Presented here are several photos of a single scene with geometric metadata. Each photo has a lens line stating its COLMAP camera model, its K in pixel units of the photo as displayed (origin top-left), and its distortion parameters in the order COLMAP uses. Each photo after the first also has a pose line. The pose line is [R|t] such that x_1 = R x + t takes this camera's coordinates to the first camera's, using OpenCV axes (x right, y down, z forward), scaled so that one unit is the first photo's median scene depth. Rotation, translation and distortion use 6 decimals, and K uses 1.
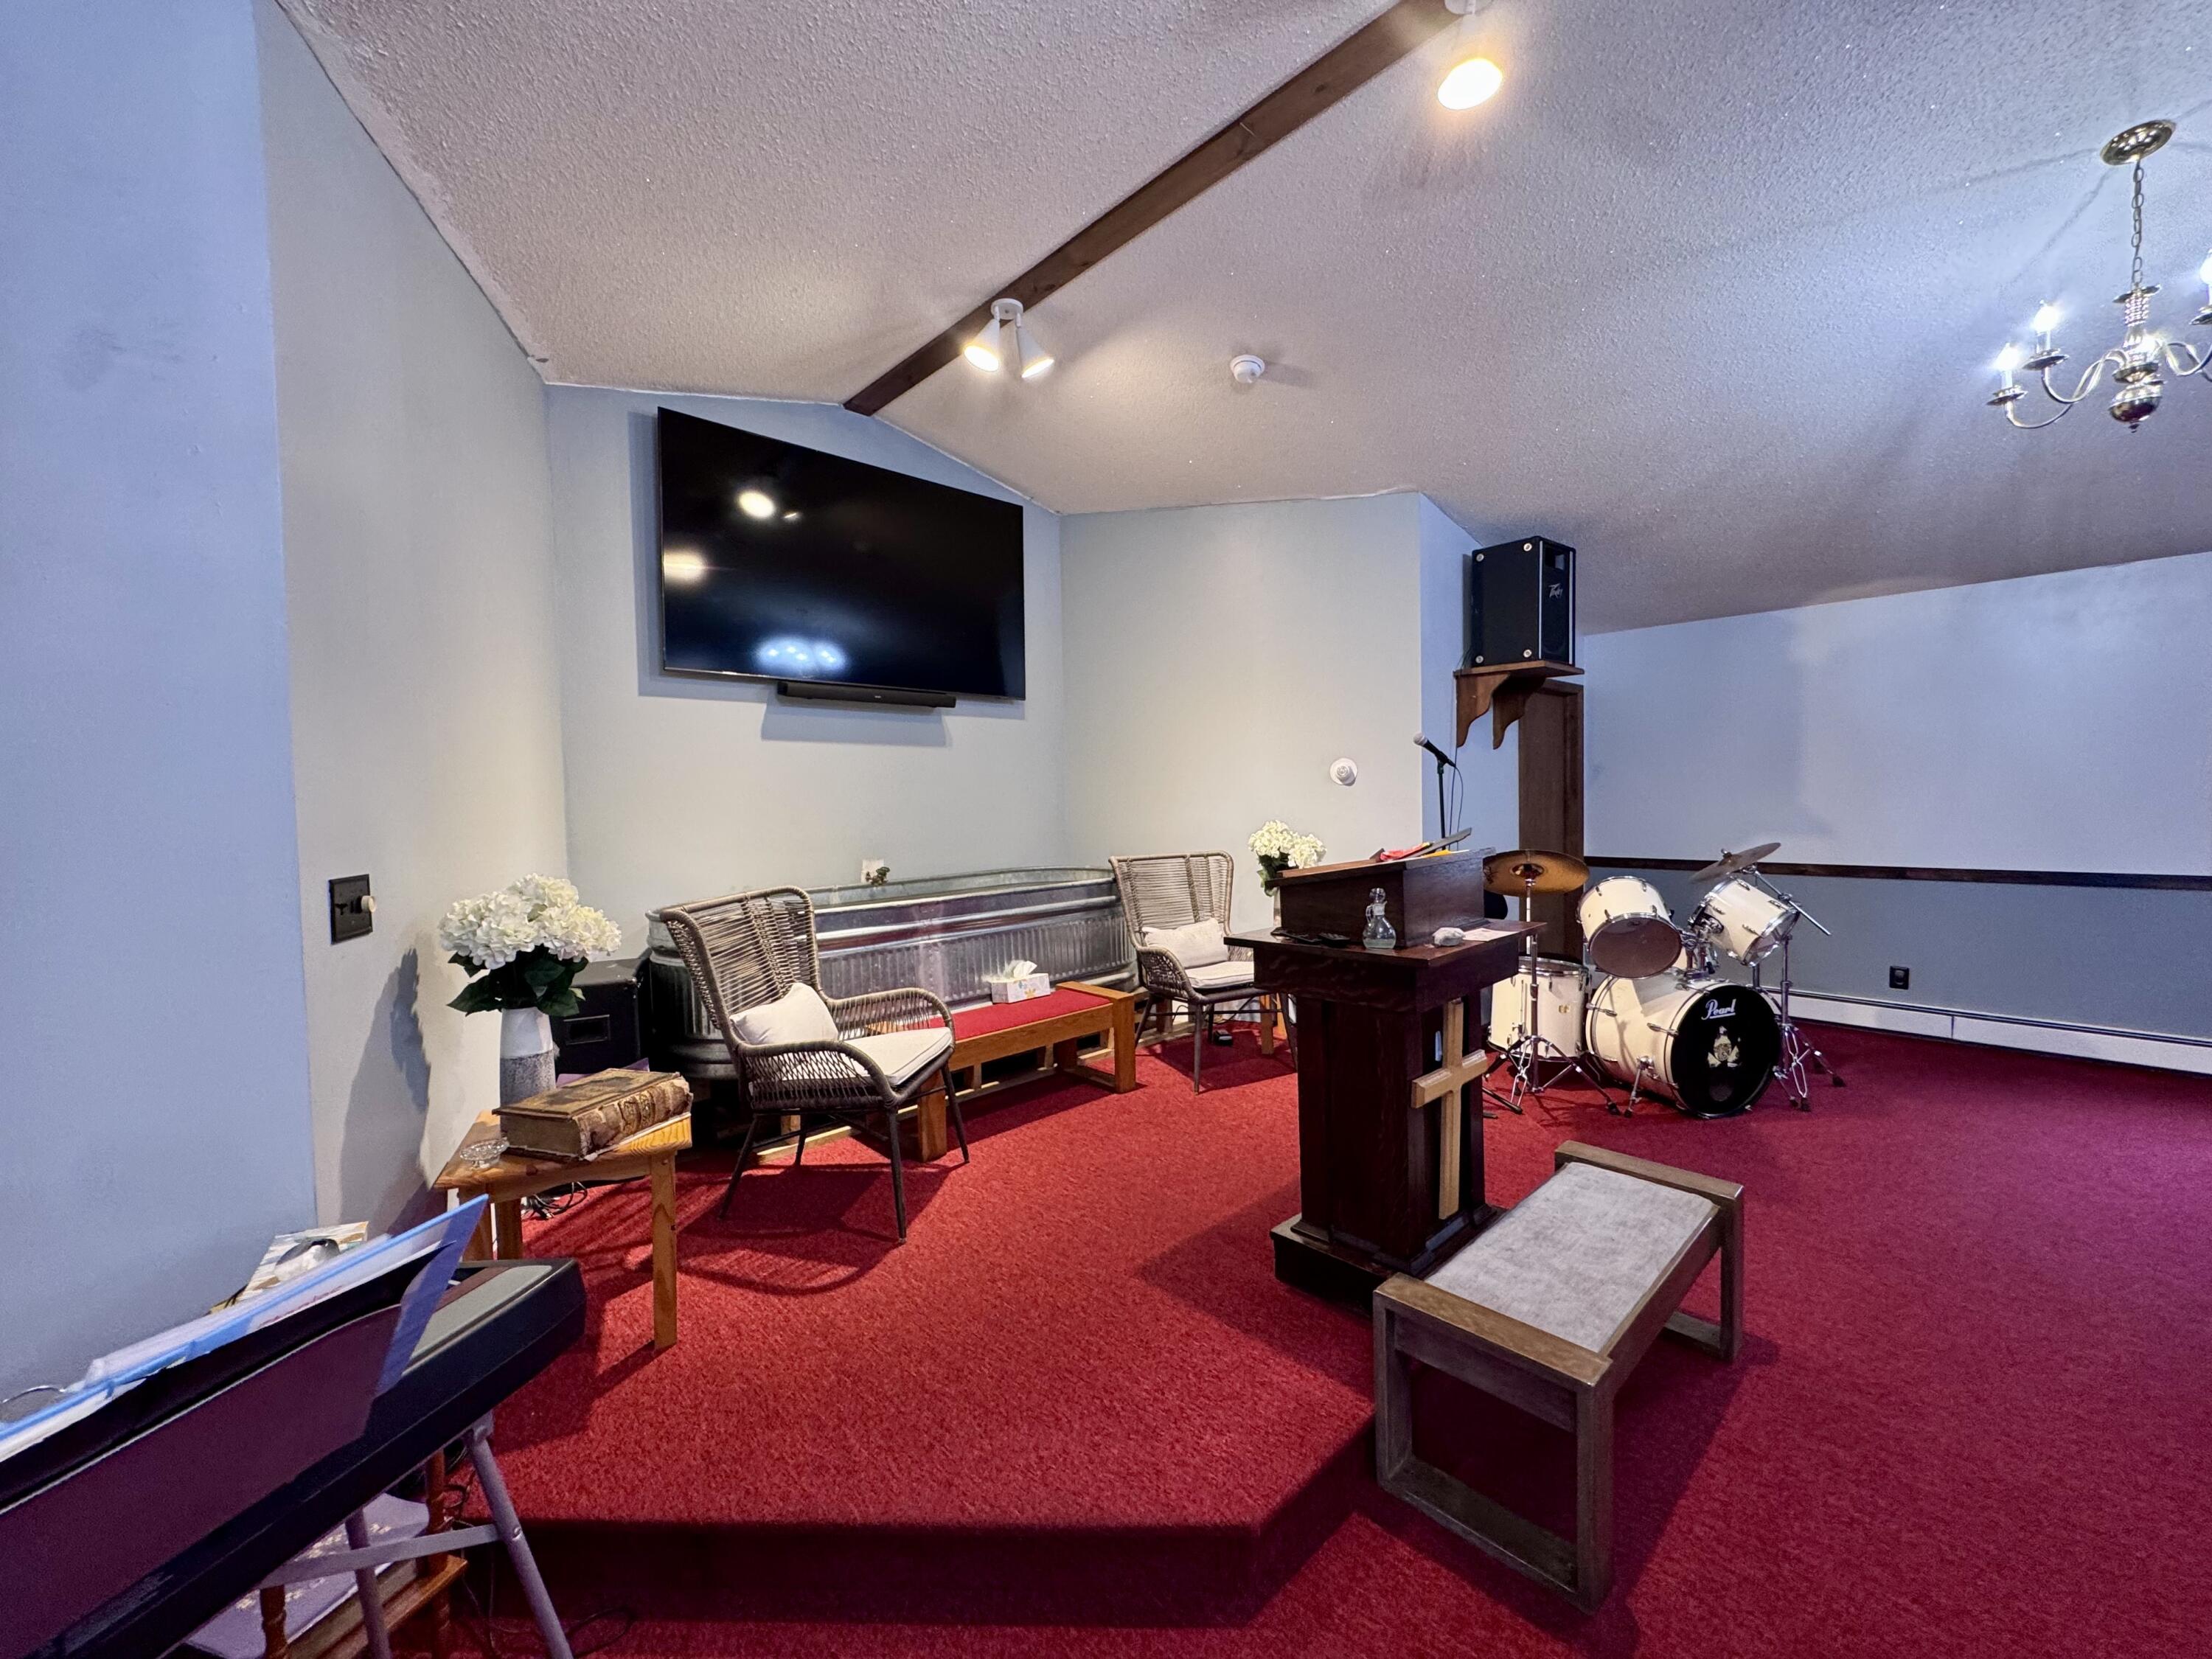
lens RADIAL K [[889.2, 0, 1106.0], [0, 889.2, 829.5], [0, 0, 1]] dist [-0.001956, -0.000294]
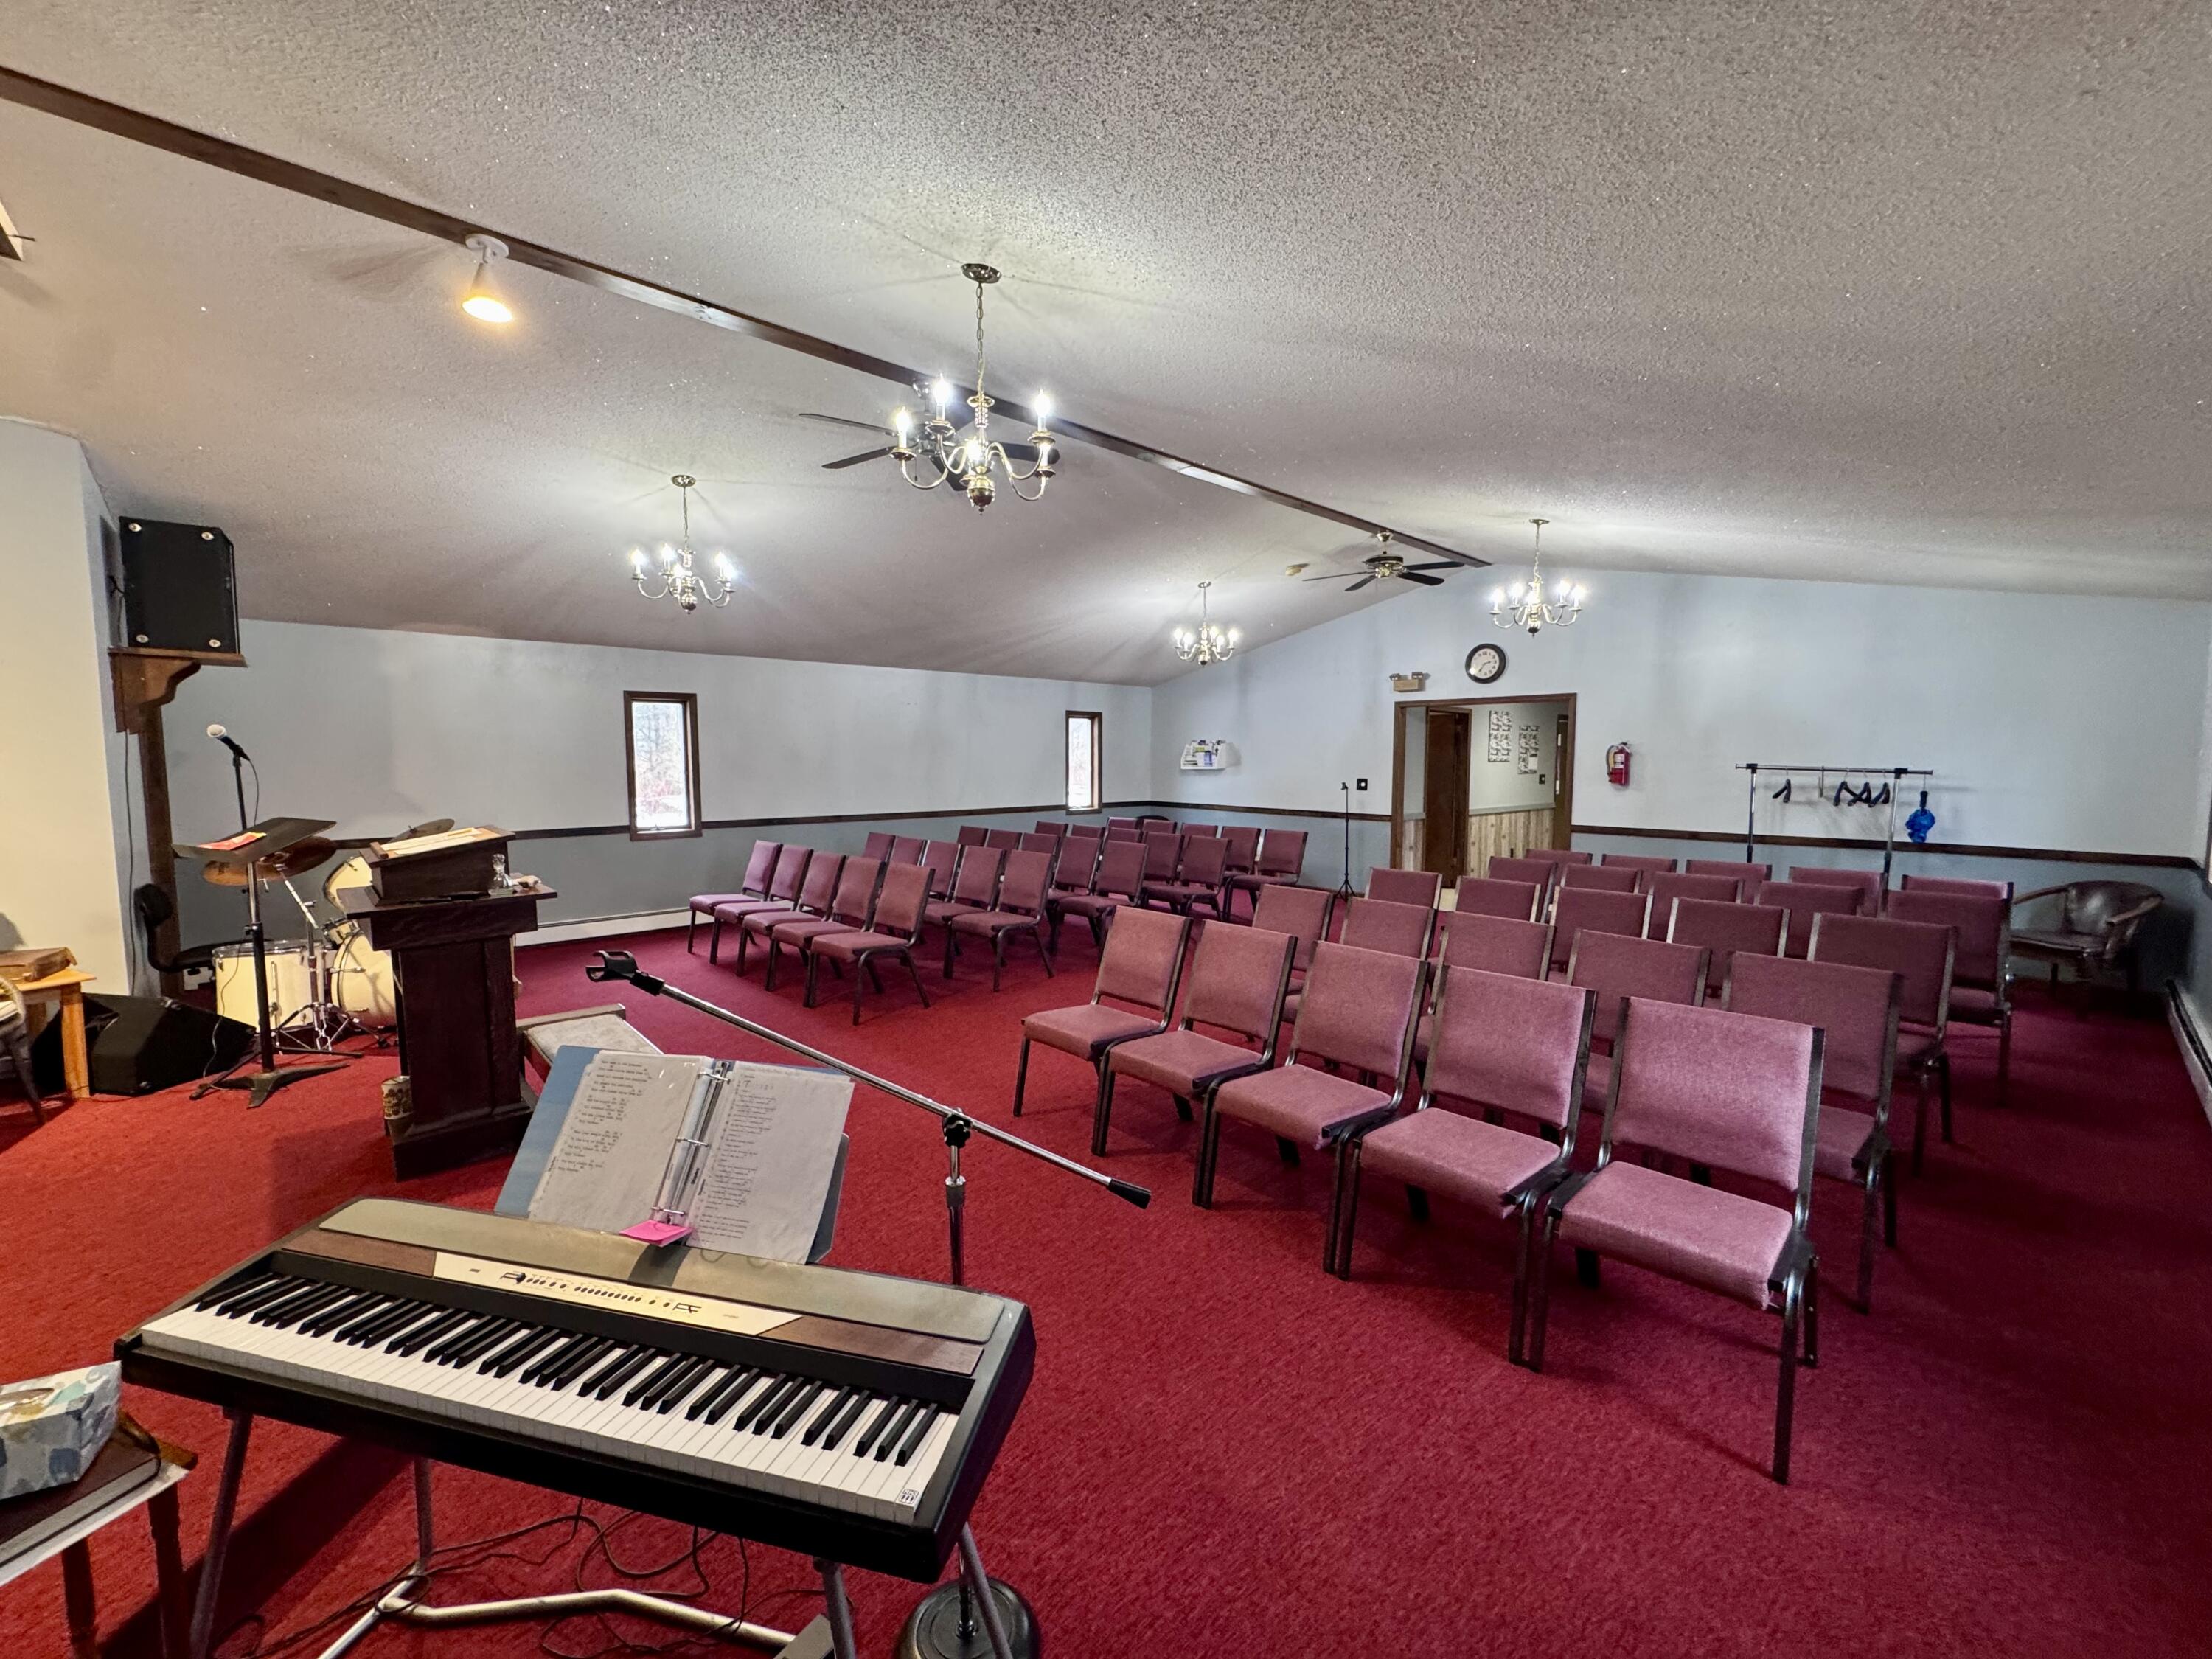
lens RADIAL K [[889.2, 0, 1106.0], [0, 889.2, 829.5], [0, 0, 1]] dist [-0.001956, -0.000294]
pose [[0.001245, -0.059941, 0.998201, -0.603456], [0.039130, 0.997440, 0.059847, -0.011621], [-0.999233, 0.038985, 0.003587, -0.001120]]
